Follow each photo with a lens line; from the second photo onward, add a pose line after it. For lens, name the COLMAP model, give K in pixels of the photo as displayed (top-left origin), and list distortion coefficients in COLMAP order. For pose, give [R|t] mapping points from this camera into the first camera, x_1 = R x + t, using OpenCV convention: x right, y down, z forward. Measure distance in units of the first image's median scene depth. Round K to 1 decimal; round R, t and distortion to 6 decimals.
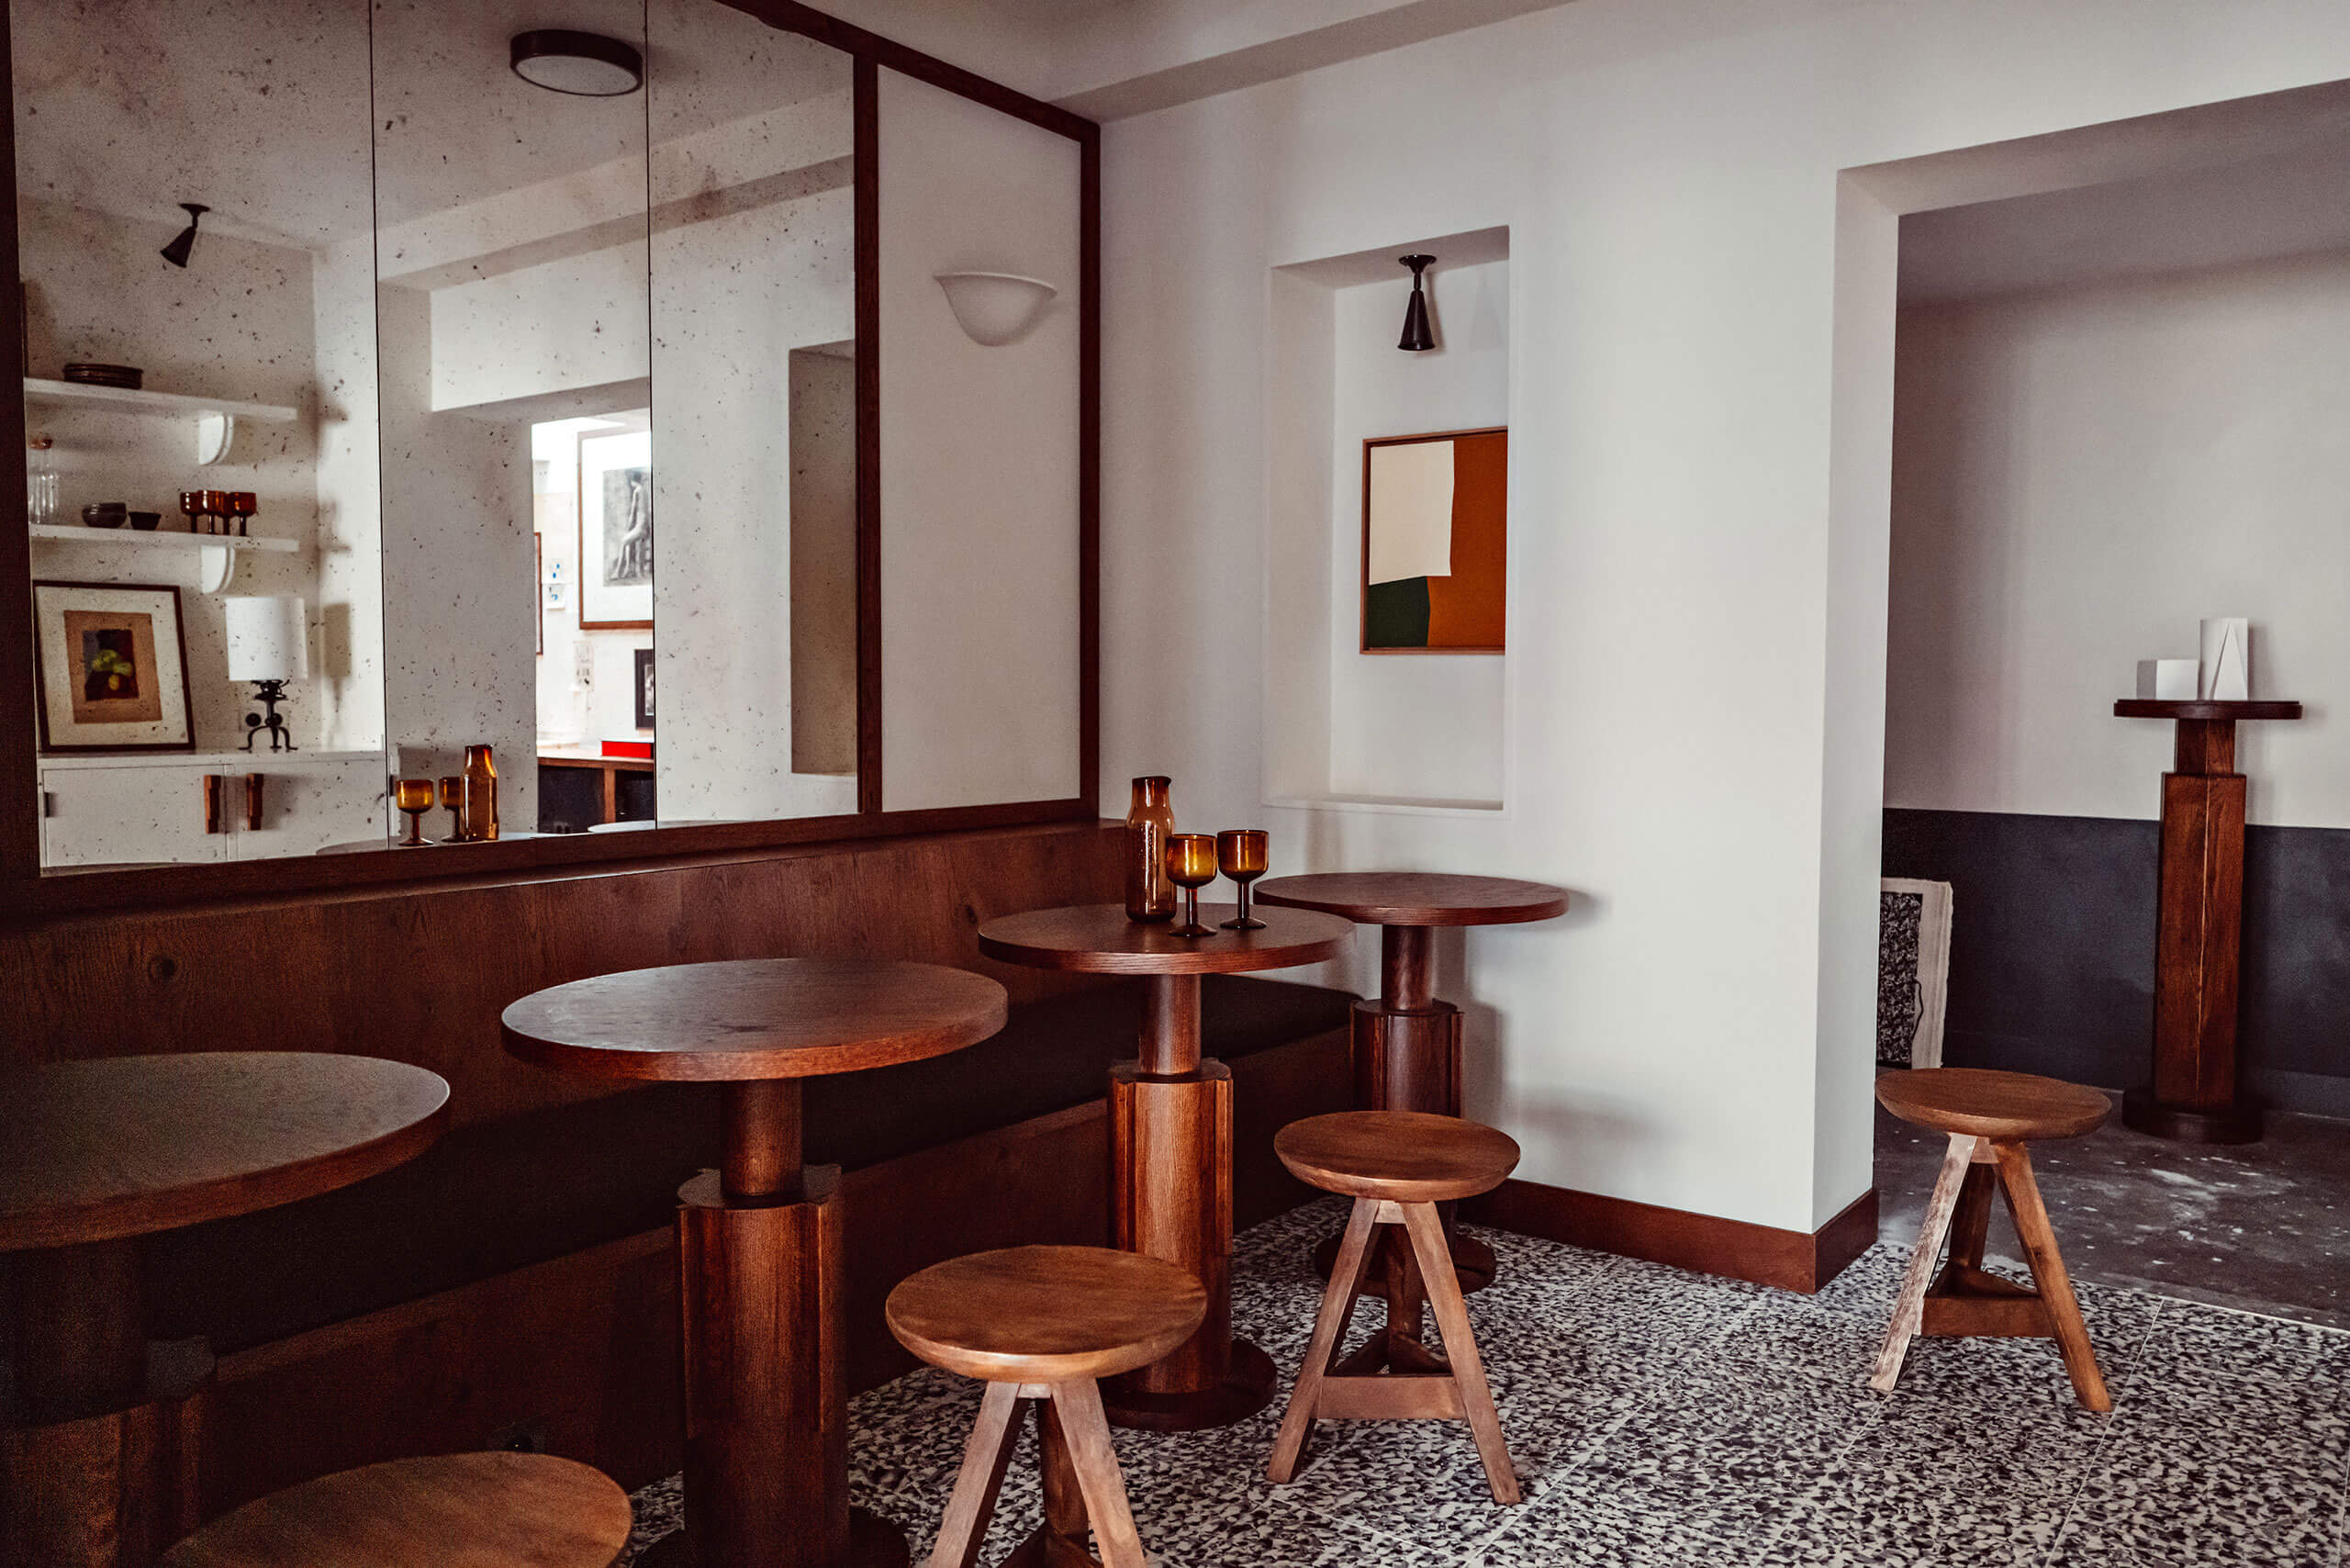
lens RADIAL K [[1746.8, 0, 1175.0], [0, 1746.8, 784.0], [0, 0, 1]] dist [0.001236, 0.014887]
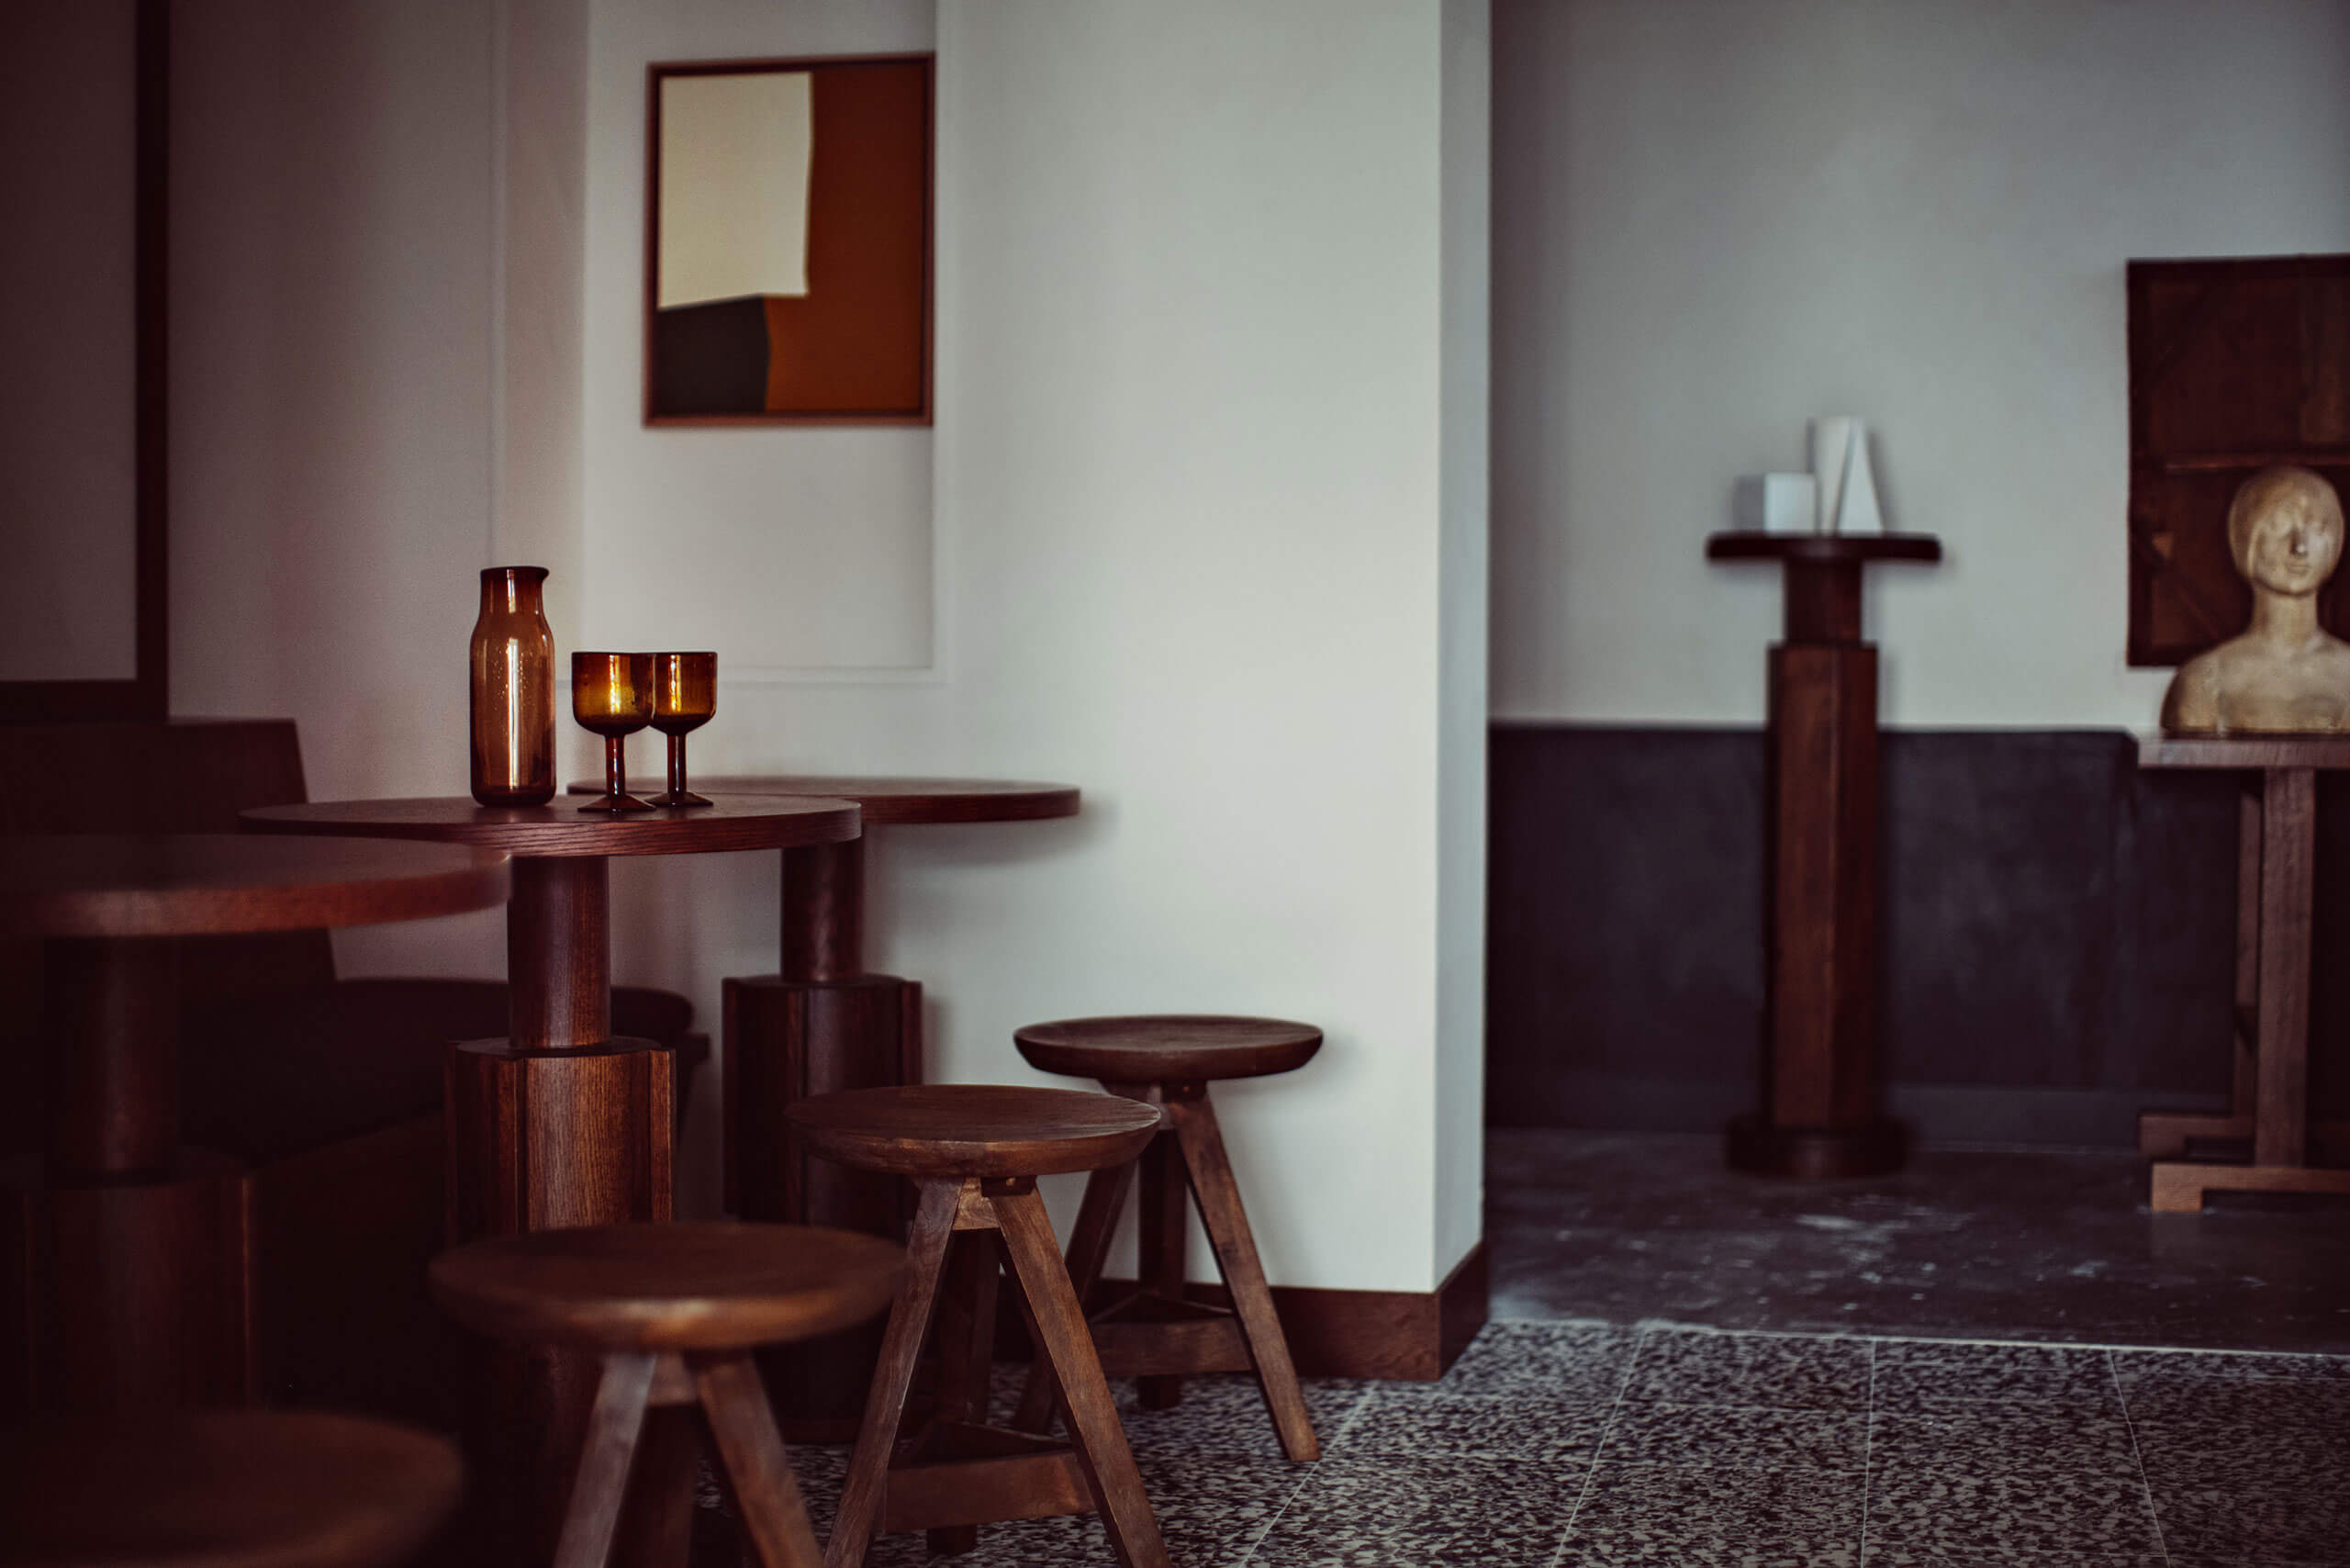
lens RADIAL K [[3497.8, 0, 1175.0], [0, 3497.8, 784.0], [0, 0, 1]] dist [-0.182412, 0.432308]
pose [[0.914572, -0.016209, 0.404099, -0.299874], [0.023202, 0.999654, -0.012413, 0.093904], [-0.403758, 0.020729, 0.914631, -0.199669]]
